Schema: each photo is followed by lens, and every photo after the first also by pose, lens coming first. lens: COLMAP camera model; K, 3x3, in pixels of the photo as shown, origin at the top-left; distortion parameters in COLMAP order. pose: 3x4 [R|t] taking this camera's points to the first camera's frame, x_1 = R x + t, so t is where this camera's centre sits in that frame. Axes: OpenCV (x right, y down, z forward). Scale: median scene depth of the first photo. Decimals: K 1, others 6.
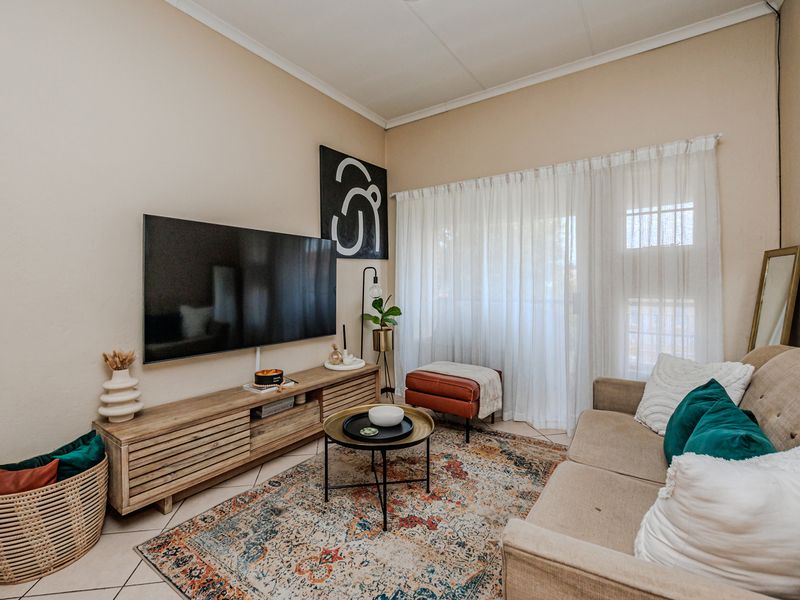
lens RADIAL K [[362.2, 0, 422.2], [0, 362.2, 288.3], [0, 0, 1]] dist [-0.000363, -0.000131]
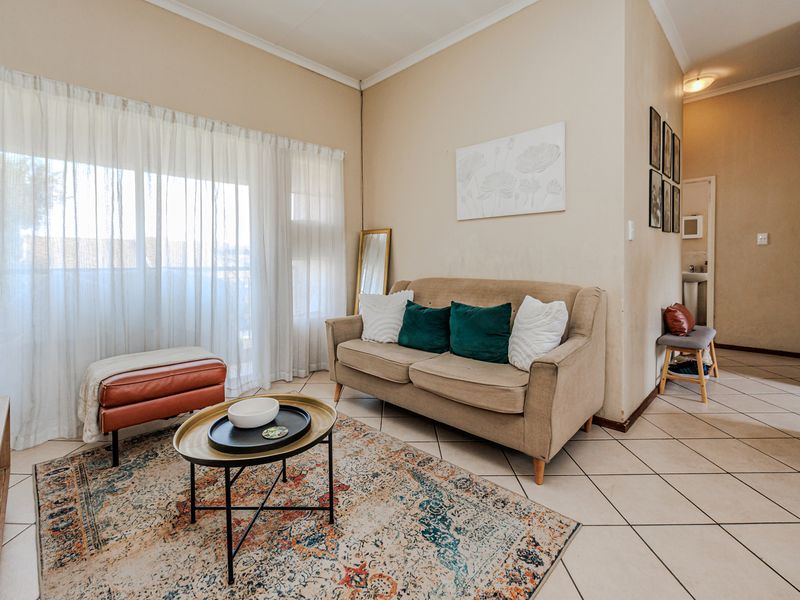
lens RADIAL K [[360.9, 0, 376.9], [0, 360.9, 266.9], [0, 0, 1]] dist [-0.001566, -0.000217]
pose [[0.239596, -0.017434, 0.970716, -0.701292], [0.016180, 0.999772, 0.013963, 0.048260], [-0.970738, 0.012361, 0.239824, 0.545616]]
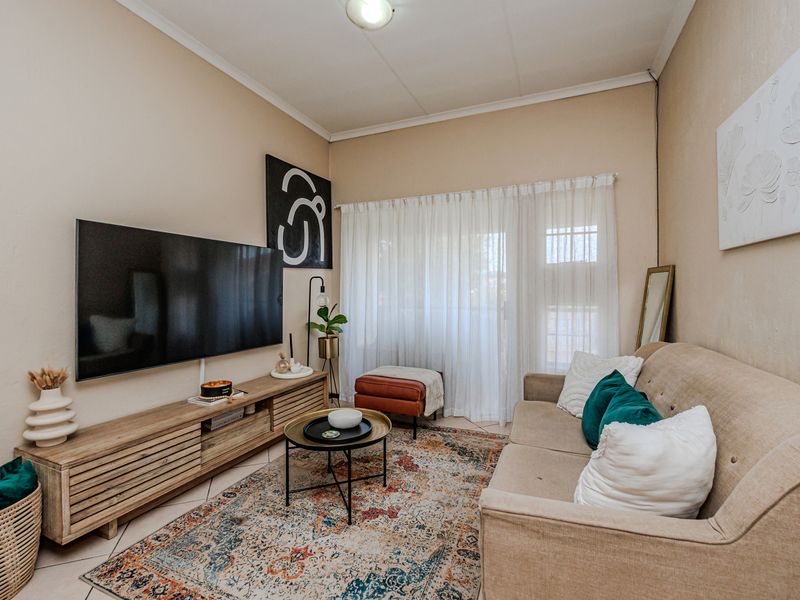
lens RADIAL K [[351.3, 0, 423.0], [0, 351.3, 296.0], [0, 0, 1]] dist [0.000355, -0.000063]
pose [[0.979295, -0.001789, 0.202429, -0.079229], [0.001427, 0.999997, 0.001935, -0.008339], [-0.202432, -0.001606, 0.979295, -0.050529]]
